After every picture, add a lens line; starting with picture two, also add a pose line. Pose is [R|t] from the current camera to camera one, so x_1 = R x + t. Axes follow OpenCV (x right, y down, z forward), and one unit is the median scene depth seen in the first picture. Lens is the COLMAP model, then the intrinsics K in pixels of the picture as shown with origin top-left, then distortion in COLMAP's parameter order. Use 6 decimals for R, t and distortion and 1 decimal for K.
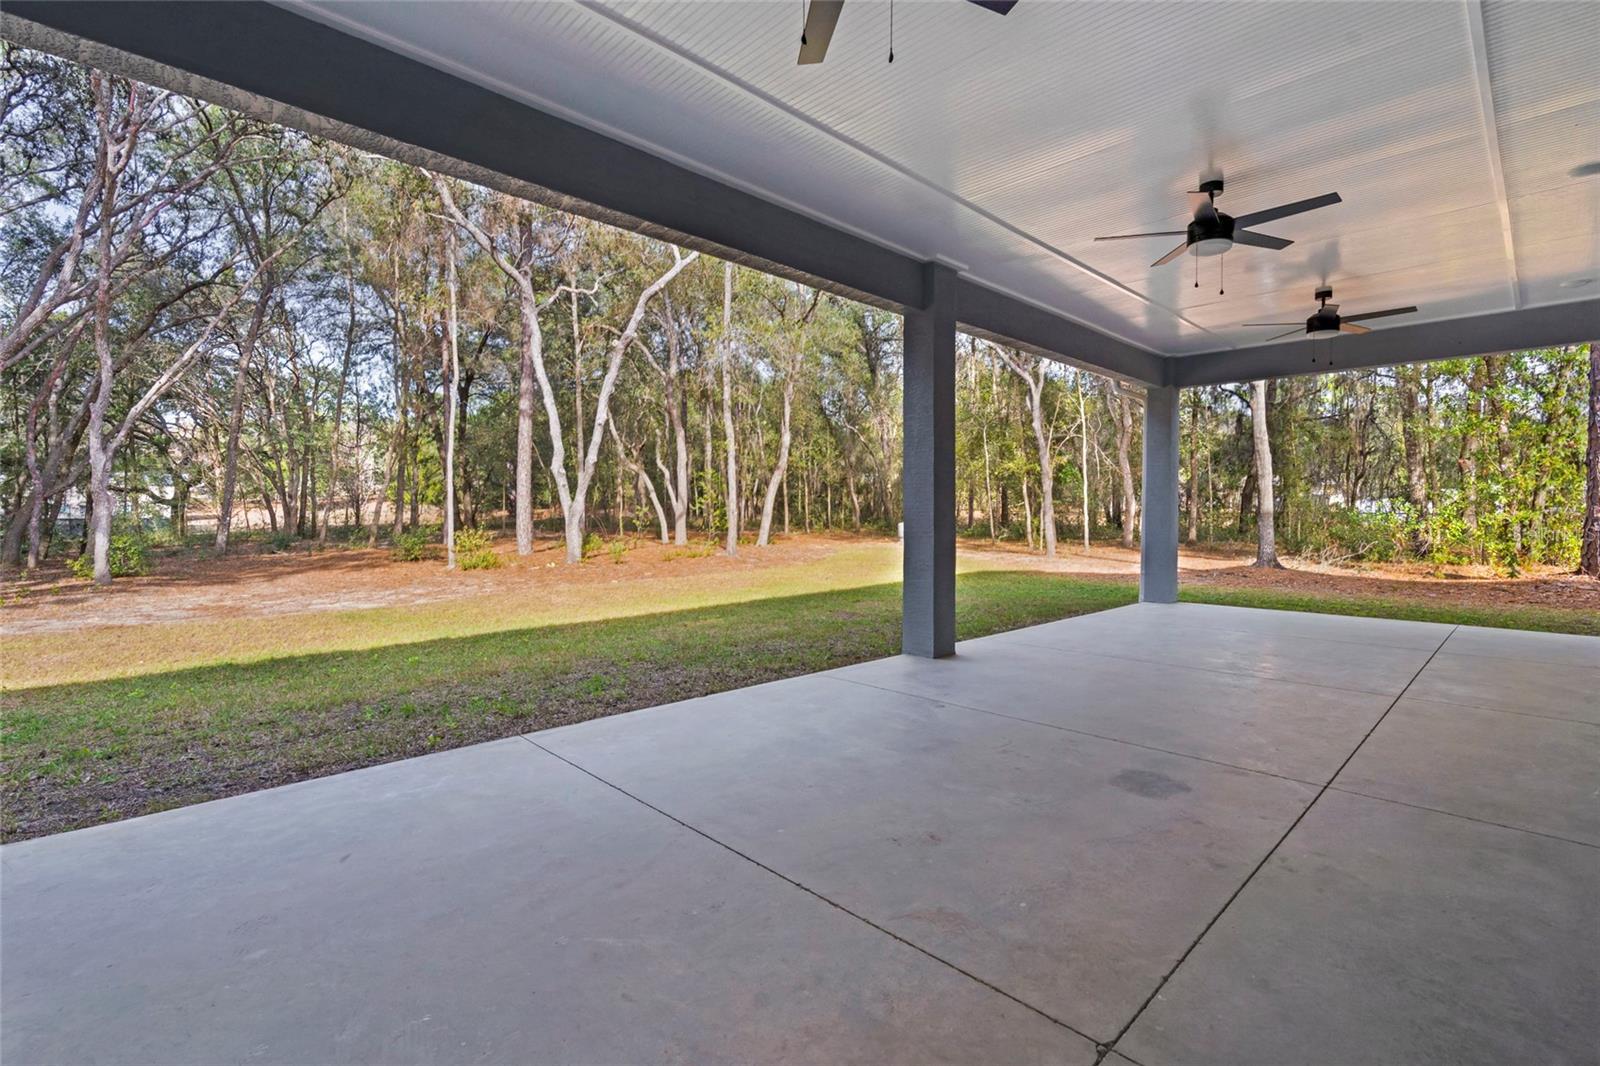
lens RADIAL K [[737.5, 0, 807.1], [0, 737.5, 503.2], [0, 0, 1]] dist [-0.005649, -0.000030]
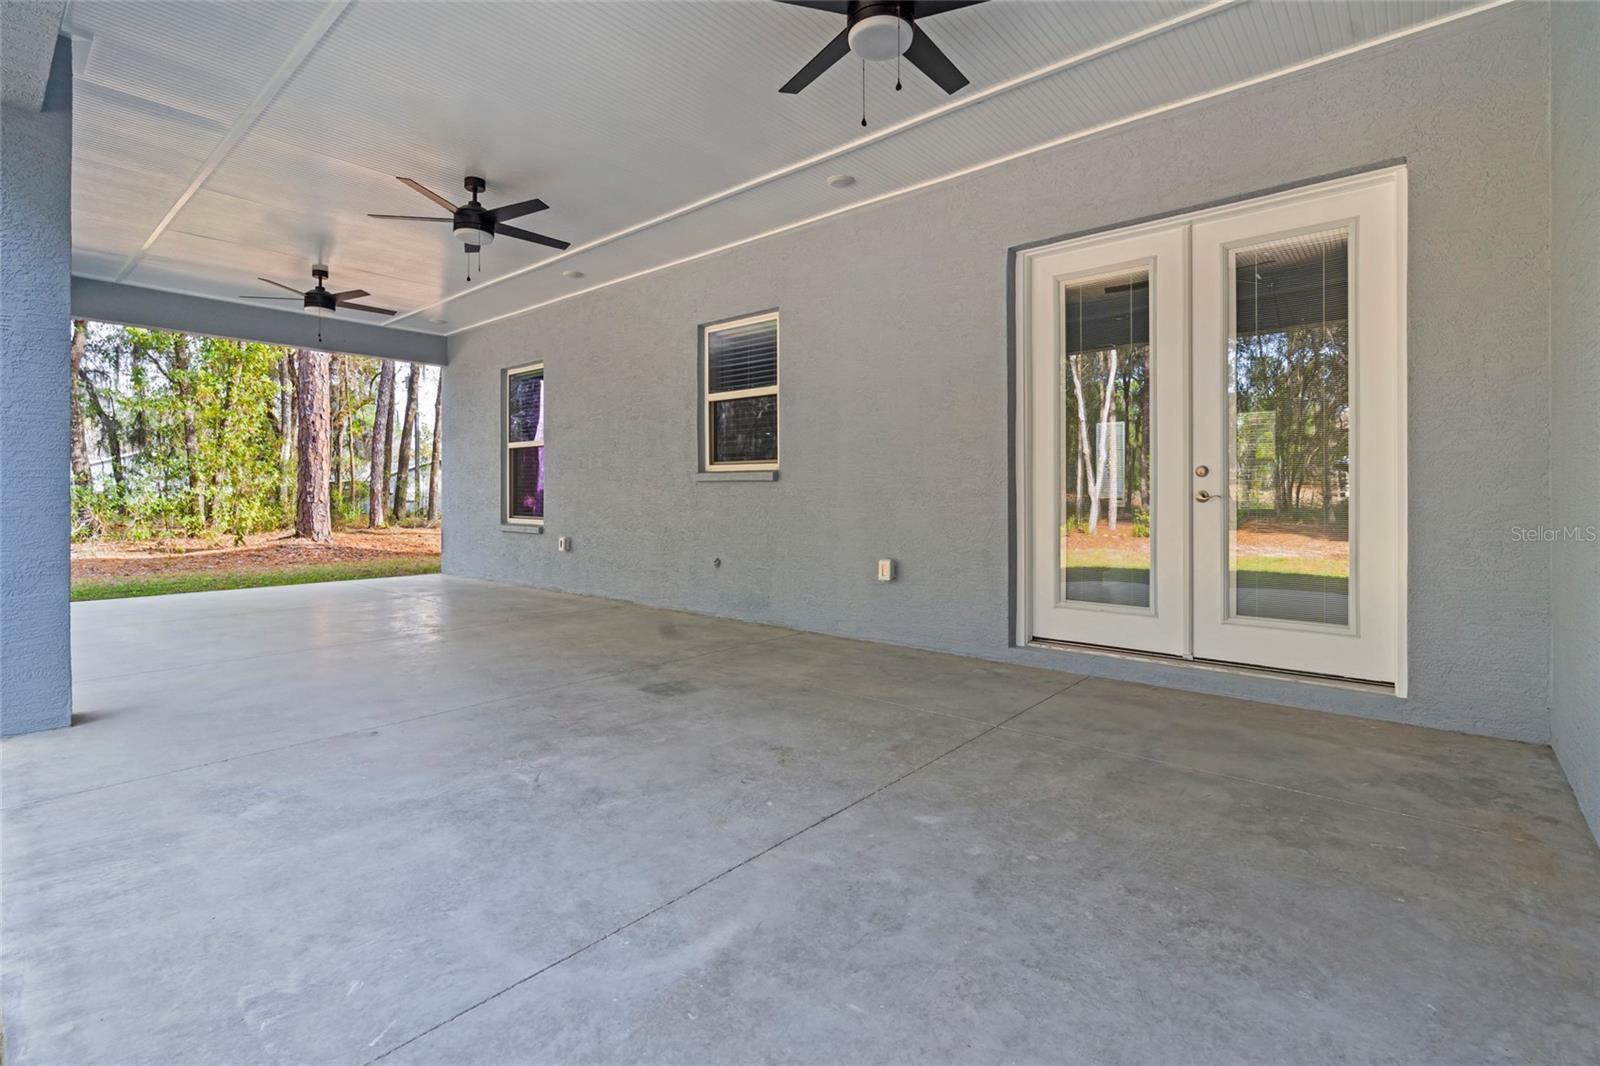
lens RADIAL K [[737.5, 0, 807.1], [0, 737.5, 503.2], [0, 0, 1]] dist [-0.005649, -0.000030]
pose [[-0.075530, -0.021526, 0.996911, -0.859604], [-0.009635, 0.999736, 0.020857, 0.022306], [-0.997097, -0.008030, -0.075717, 0.873112]]
